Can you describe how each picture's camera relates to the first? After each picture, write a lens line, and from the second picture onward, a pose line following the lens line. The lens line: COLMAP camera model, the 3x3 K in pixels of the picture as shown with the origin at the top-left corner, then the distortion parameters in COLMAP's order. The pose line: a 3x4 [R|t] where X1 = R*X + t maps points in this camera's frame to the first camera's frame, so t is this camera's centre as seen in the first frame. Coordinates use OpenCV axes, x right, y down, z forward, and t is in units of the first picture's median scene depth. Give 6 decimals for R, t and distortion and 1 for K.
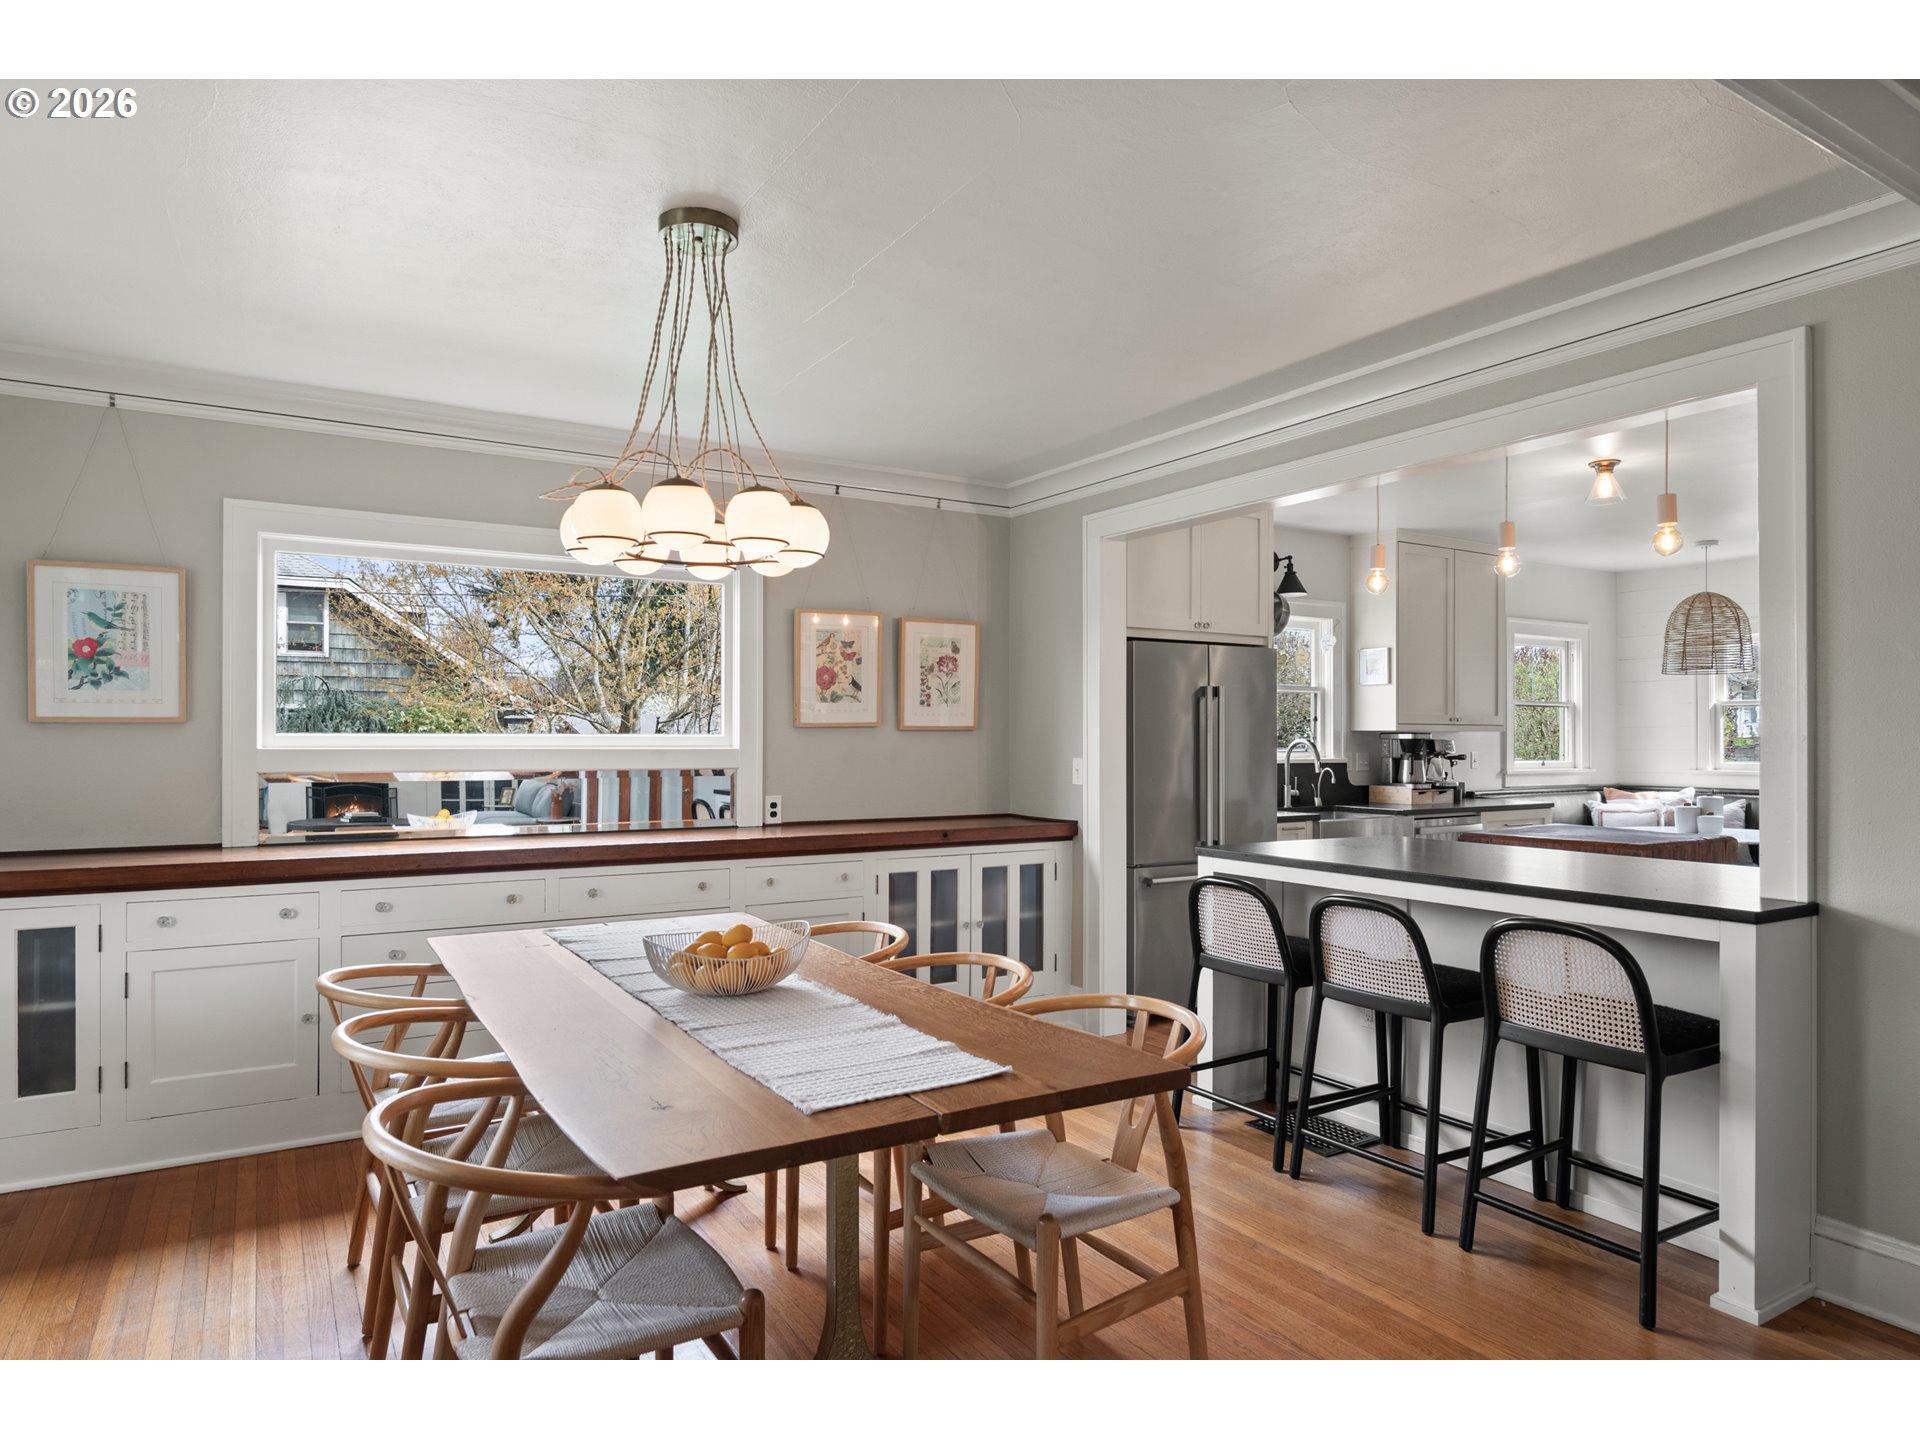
lens RADIAL K [[1153.0, 0, 955.3], [0, 1153.0, 739.3], [0, 0, 1]] dist [-0.000990, 0.000232]
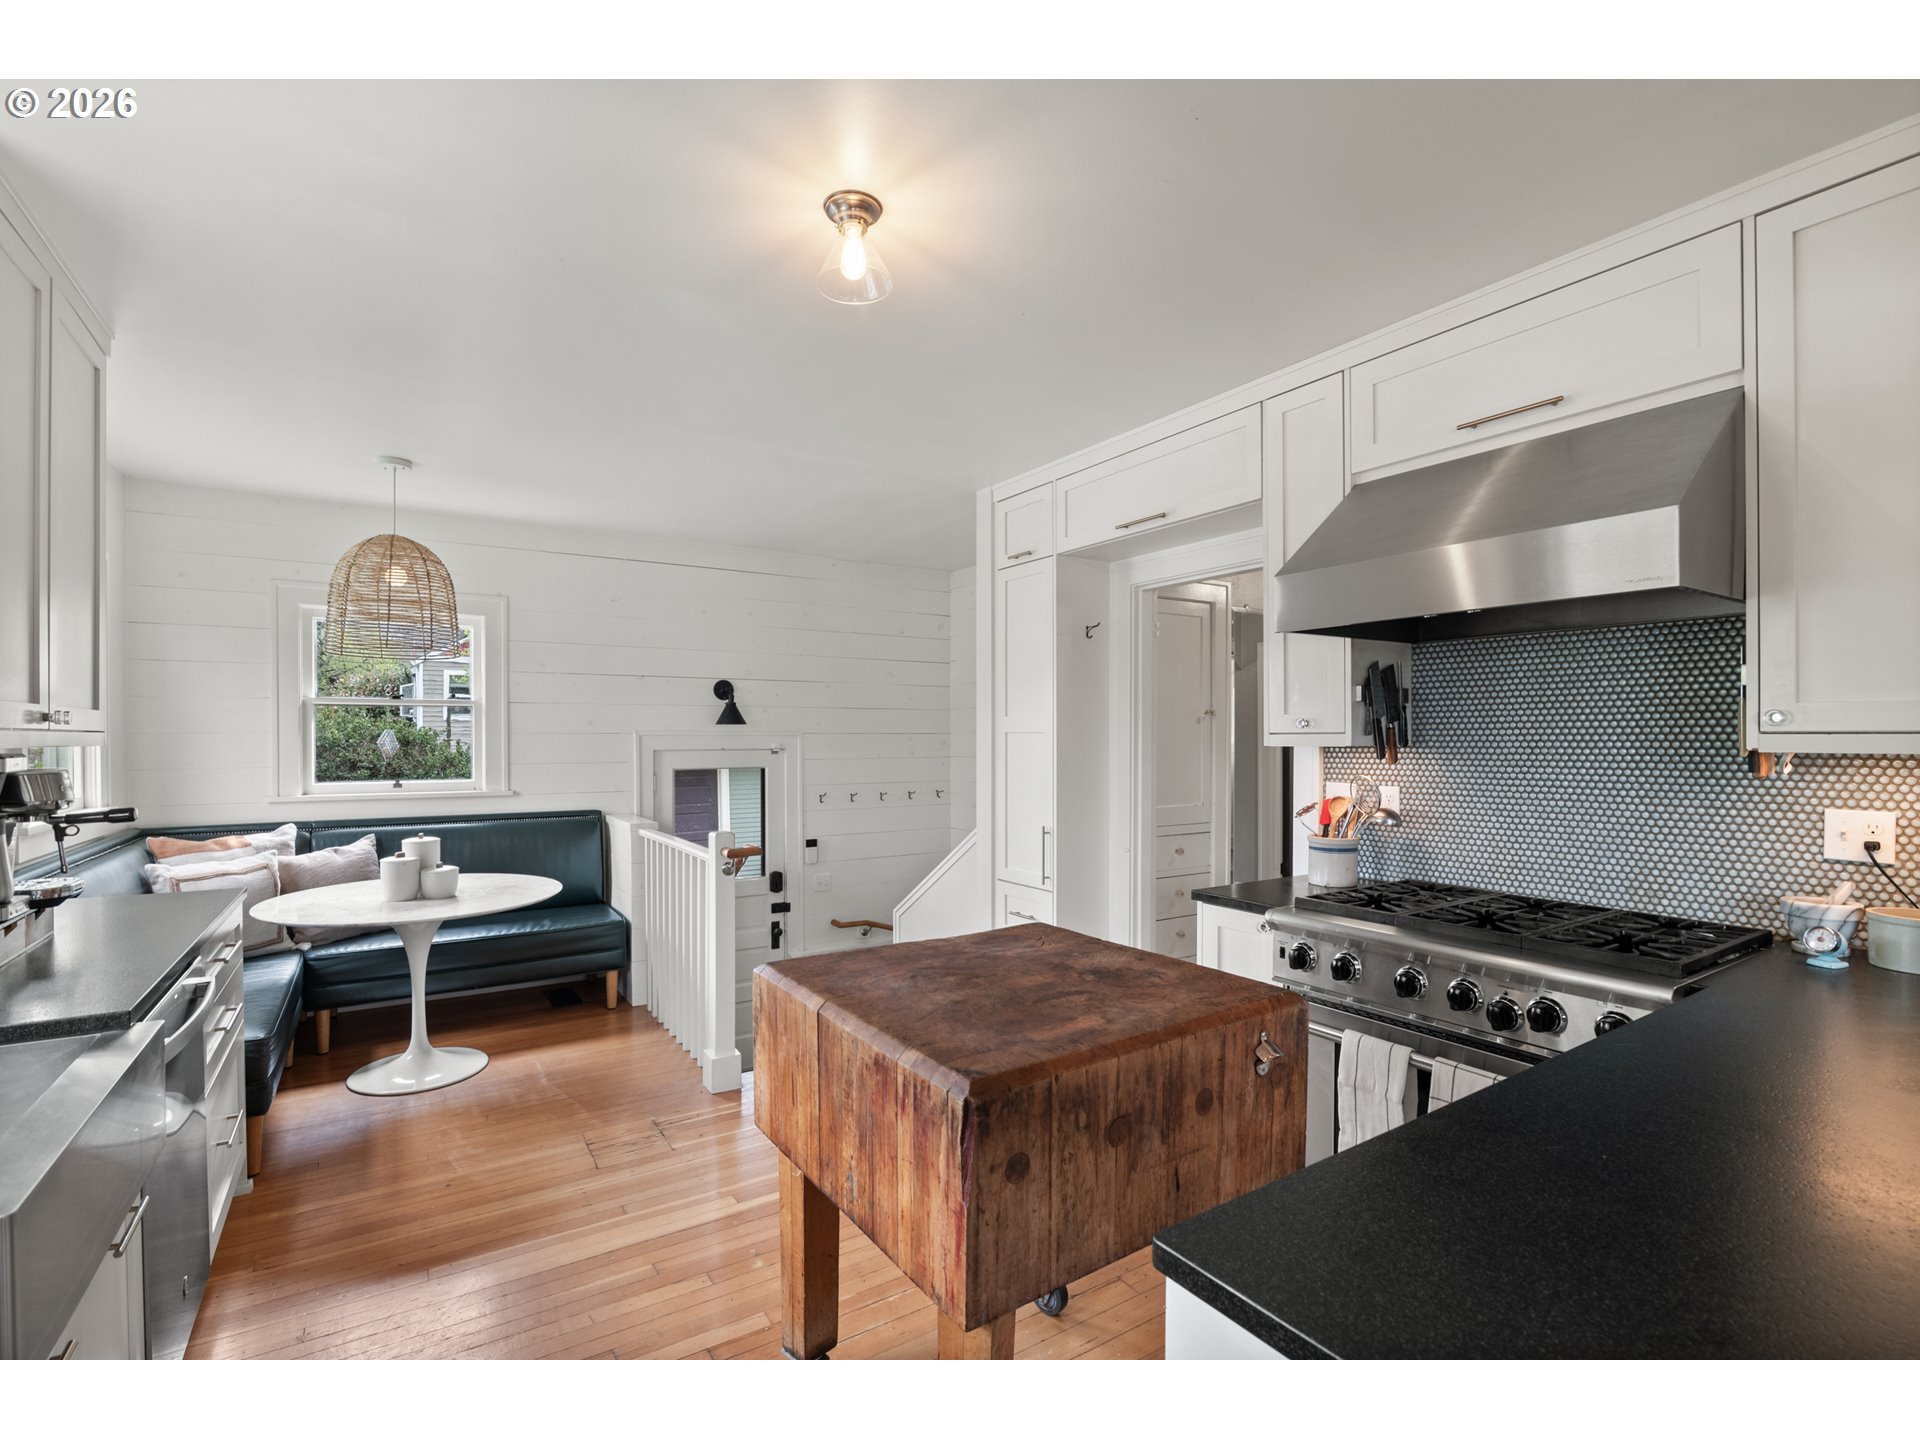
lens RADIAL K [[880.2, 0, 955.5], [0, 880.2, 738.8], [0, 0, 1]] dist [-0.017194, 0.000108]
pose [[-0.025963, -0.003033, 0.999658, 0.187355], [0.001086, 0.999995, 0.003062, -0.014197], [-0.999662, 0.001165, -0.025959, 0.952913]]
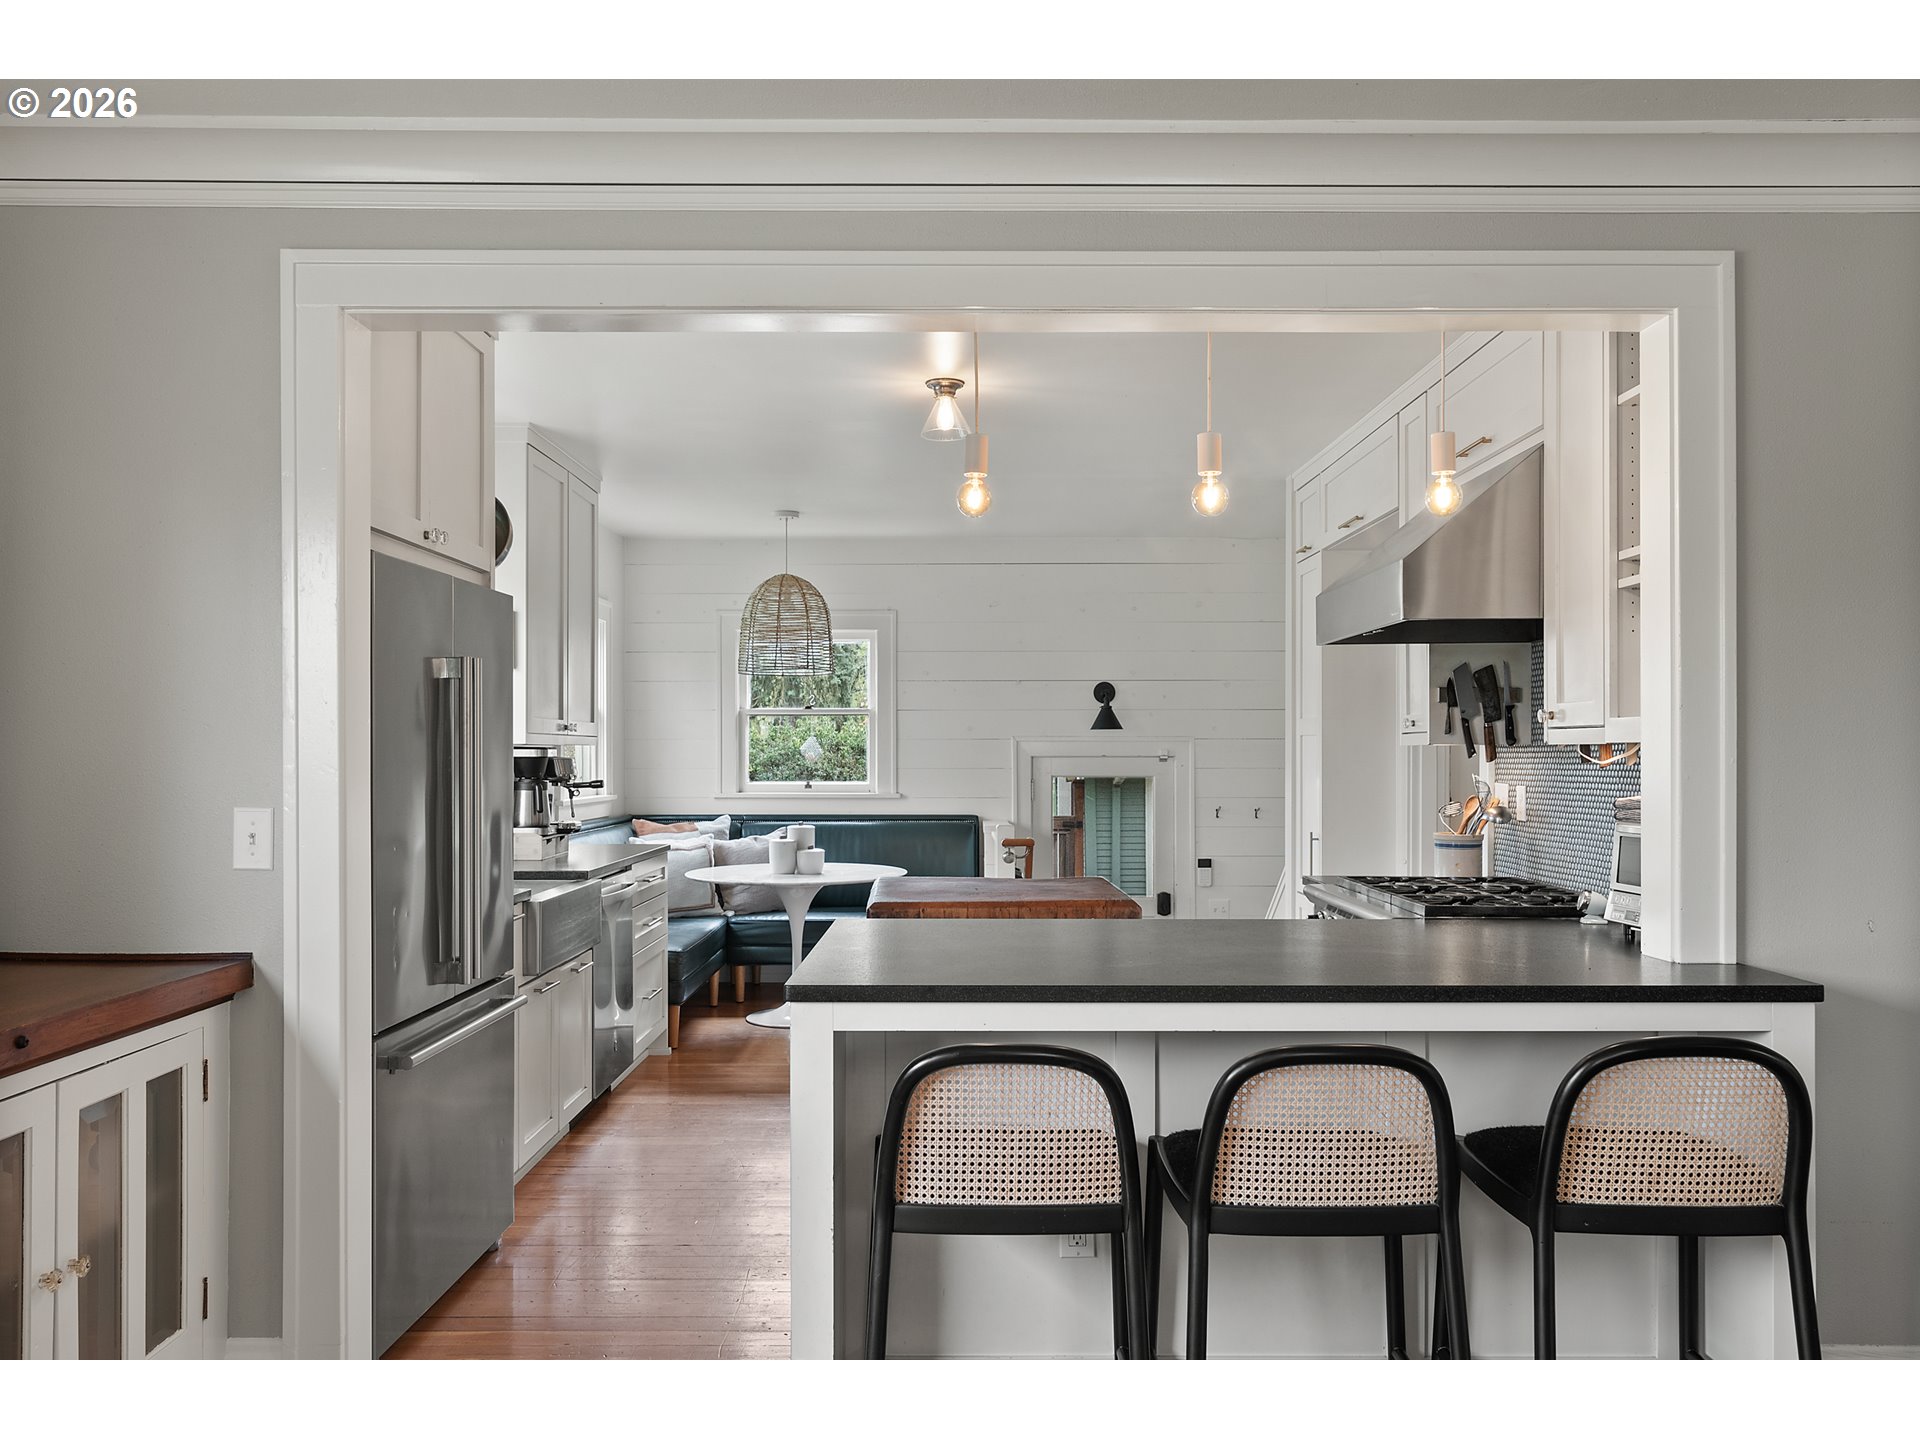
lens RADIAL K [[1473.8, 0, 961.8], [0, 1473.8, 745.0], [0, 0, 1]] dist [-0.000498, 0.000928]
pose [[0.521060, 0.002891, 0.853515, -0.229018], [0.001130, 0.999991, -0.004077, -0.004570], [-0.853519, 0.003089, 0.521052, 0.495085]]
